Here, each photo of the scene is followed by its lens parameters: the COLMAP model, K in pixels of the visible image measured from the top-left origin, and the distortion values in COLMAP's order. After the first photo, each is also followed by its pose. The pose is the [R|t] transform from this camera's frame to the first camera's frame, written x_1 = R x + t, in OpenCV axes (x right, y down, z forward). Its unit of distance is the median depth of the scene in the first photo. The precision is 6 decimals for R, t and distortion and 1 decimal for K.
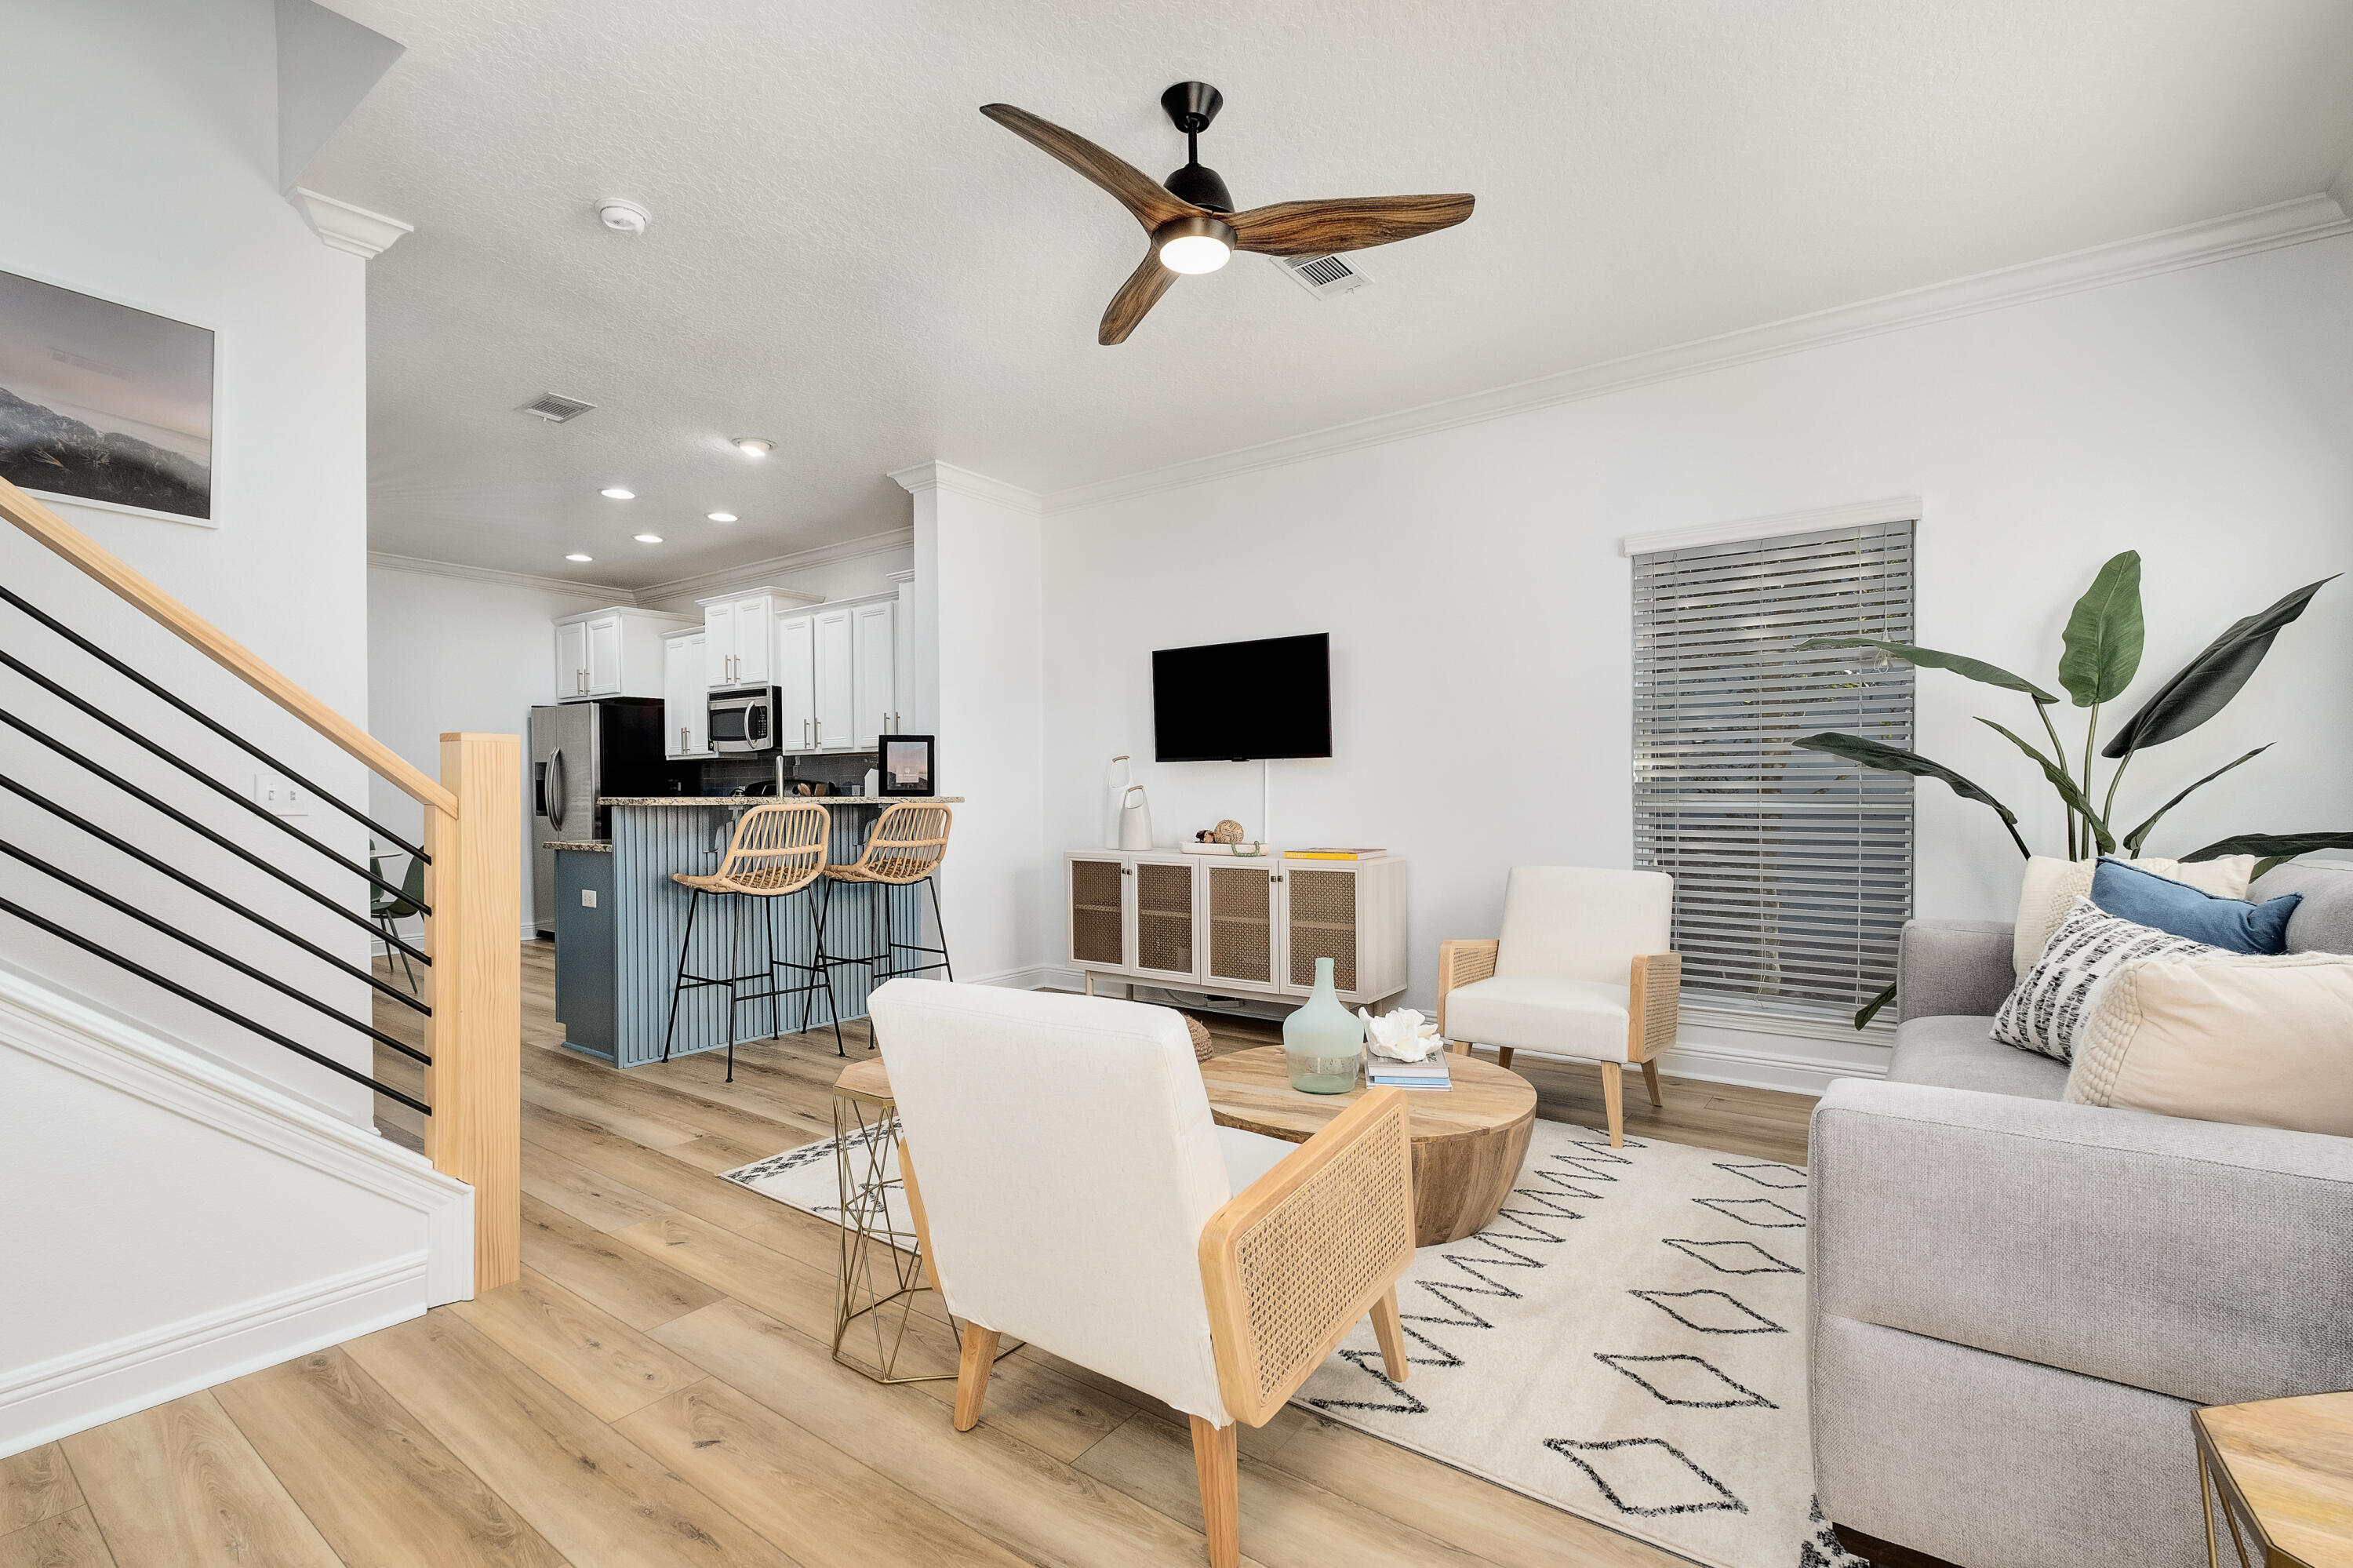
lens RADIAL K [[1043.5, 0, 1176.0], [0, 1043.5, 796.3], [0, 0, 1]] dist [-0.004090, 0.000486]
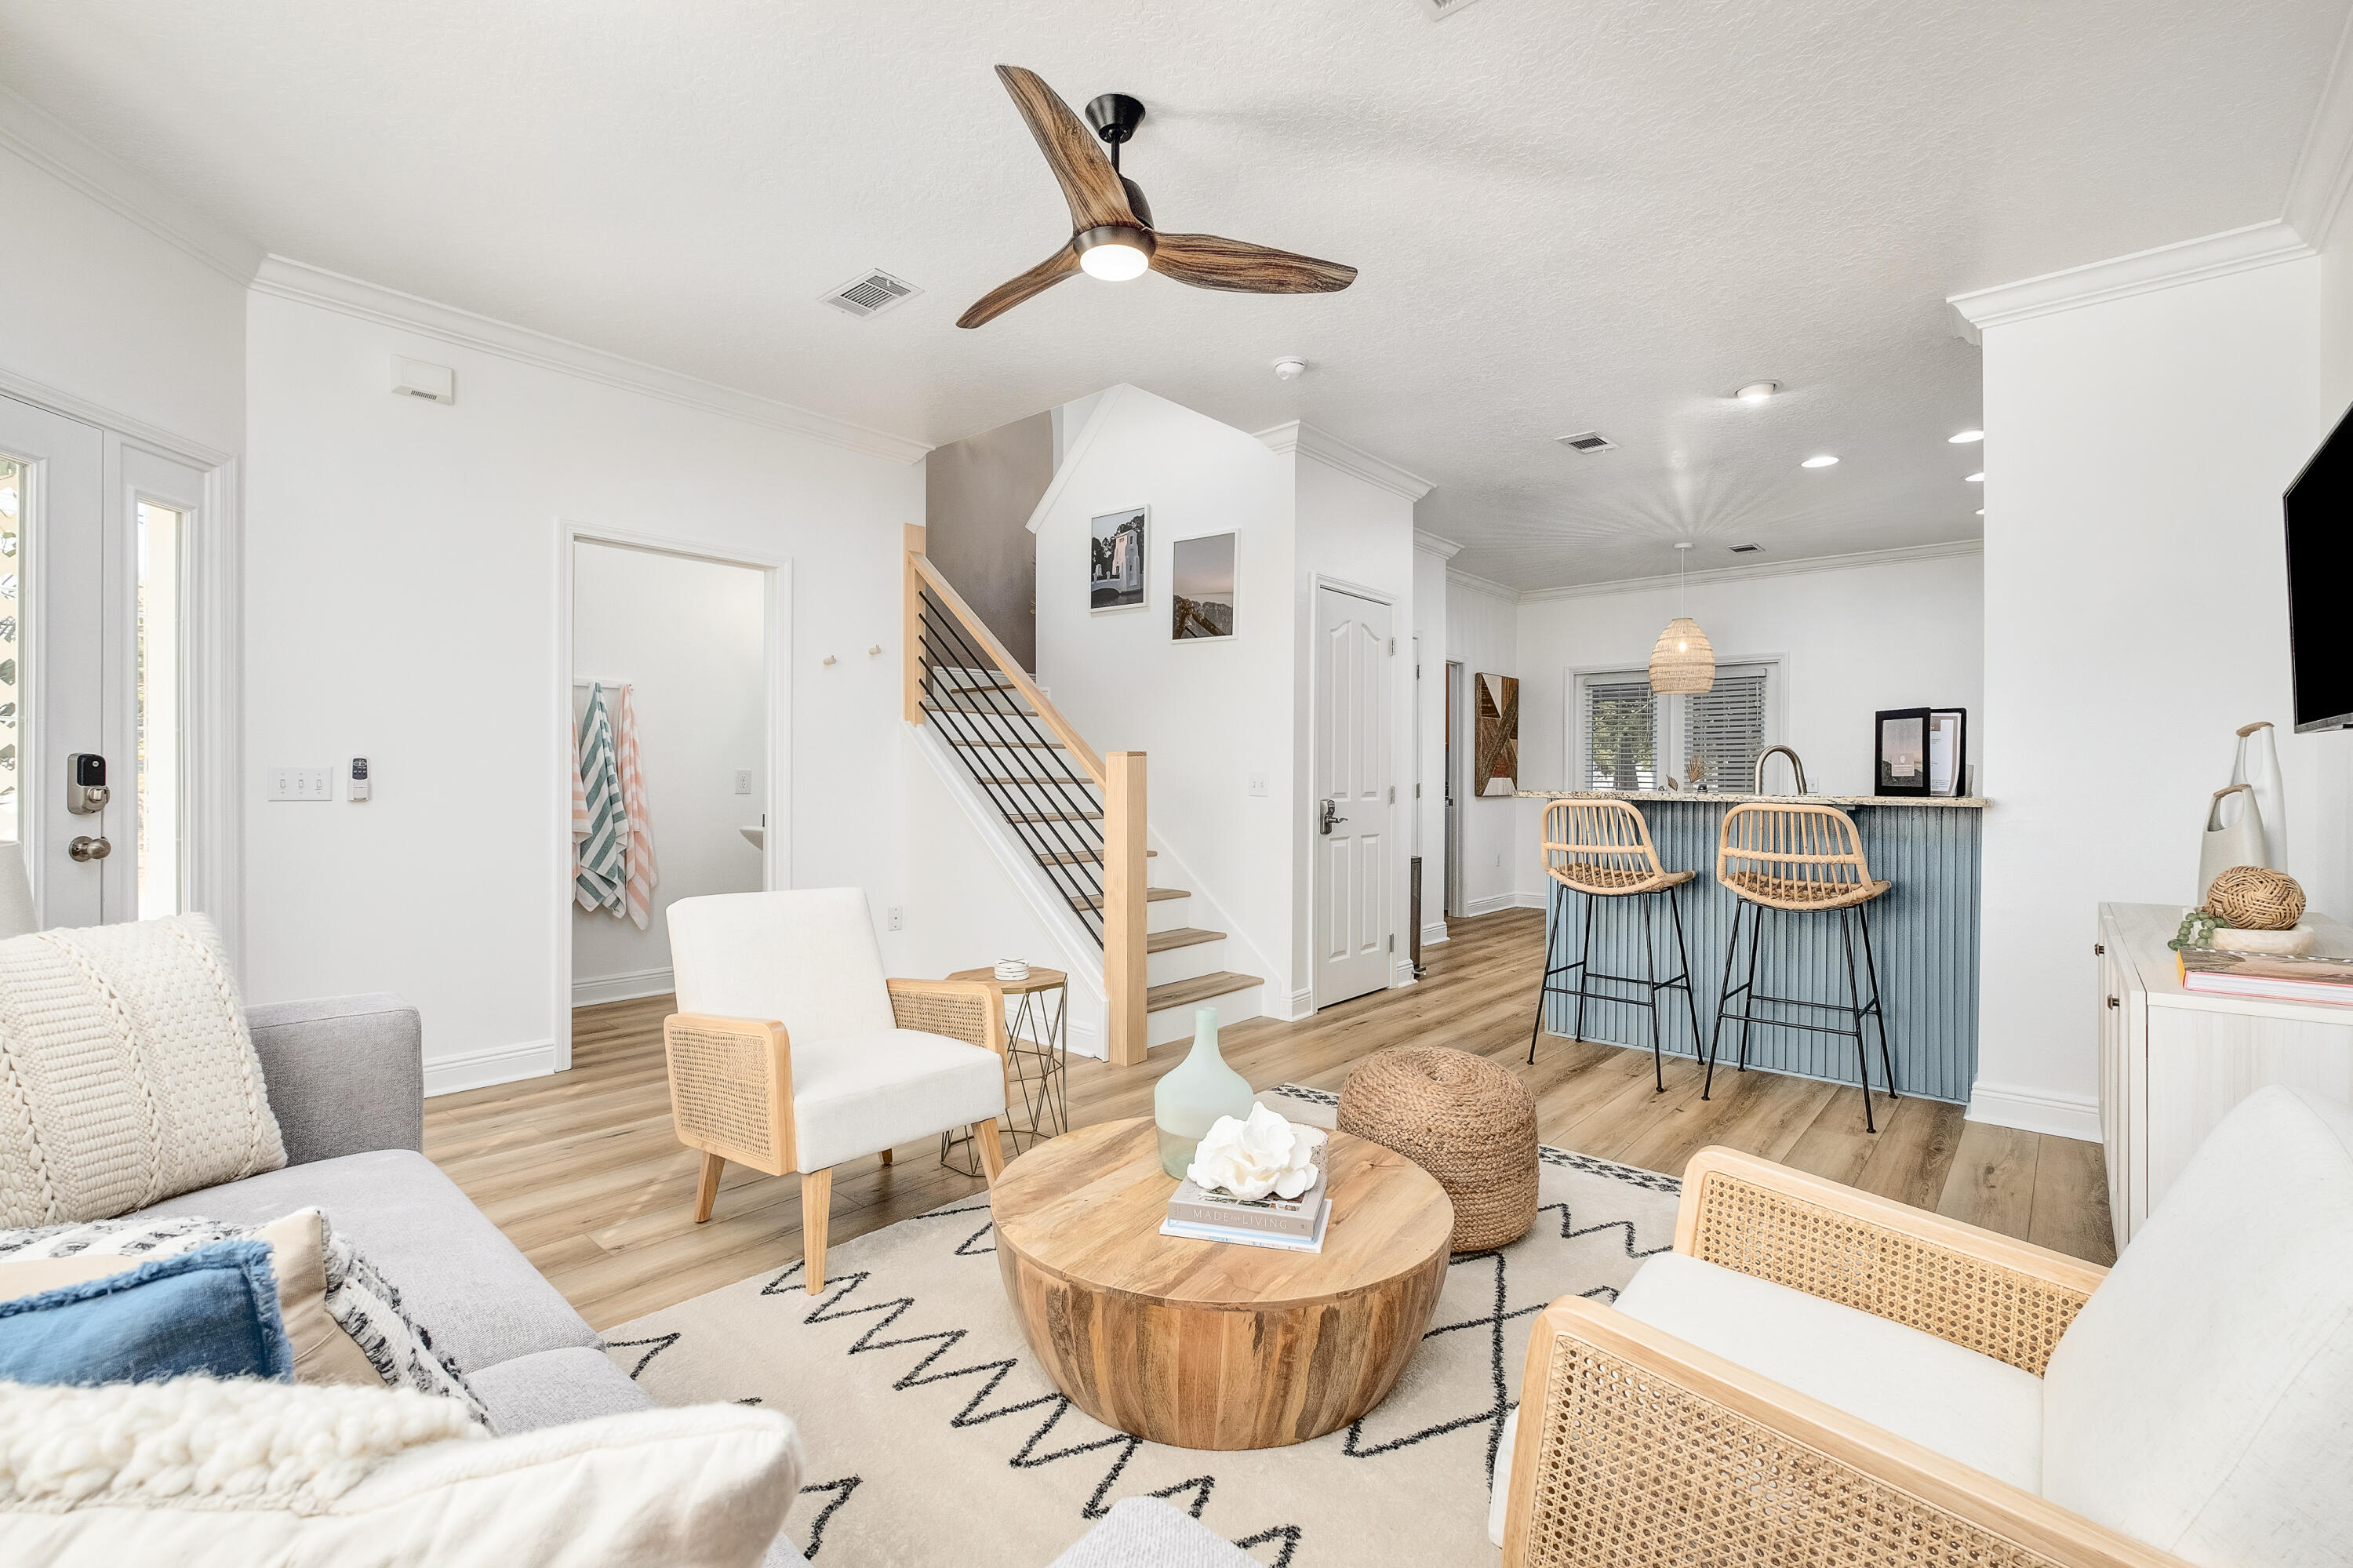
lens RADIAL K [[1043.5, 0, 1145.7], [0, 1043.5, 782.3], [0, 0, 1]] dist [-0.004090, 0.000486]
pose [[-0.126185, 0.010490, -0.991951, 0.551064], [-0.007946, 0.999901, 0.011585, -0.014439], [0.991975, 0.009344, -0.126089, 0.625445]]
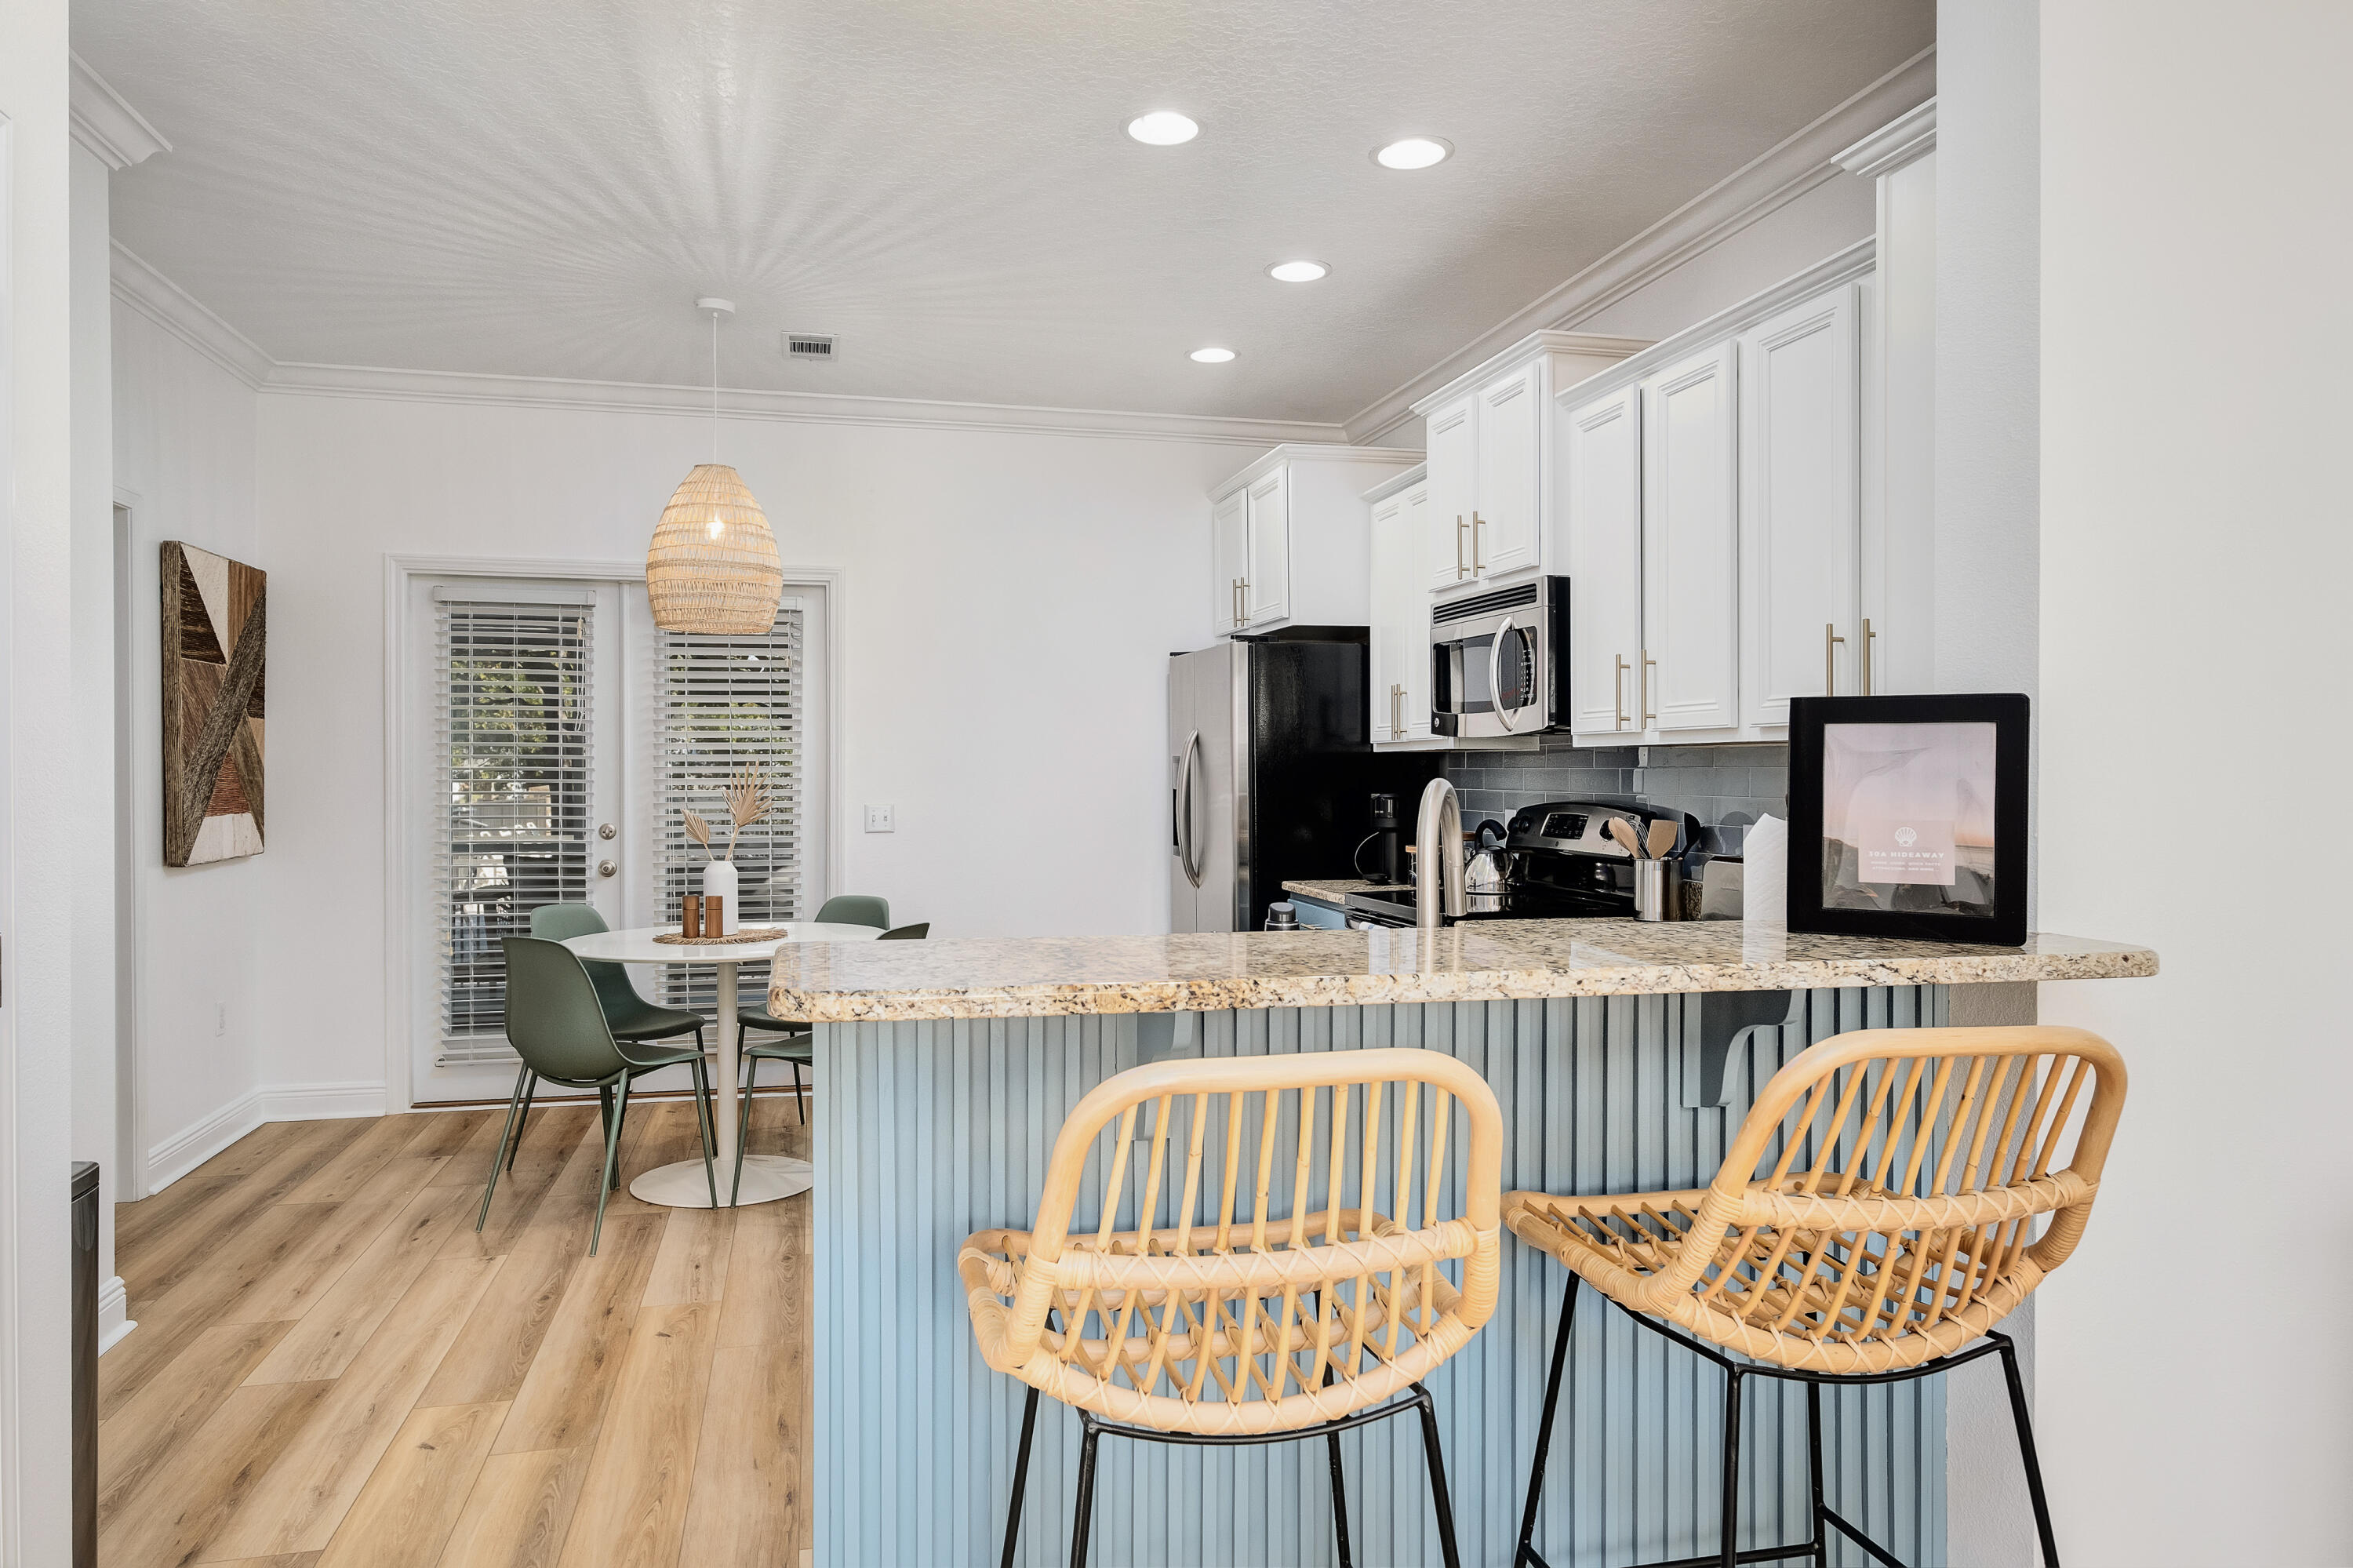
lens RADIAL K [[1466.6, 0, 1173.6], [0, 1466.6, 787.8], [0, 0, 1]] dist [-0.009534, 0.004618]
pose [[0.756765, 0.014684, -0.653522, -0.173982], [-0.006968, 0.999872, 0.014398, -0.043427], [0.653650, -0.006342, 0.756771, 0.668818]]
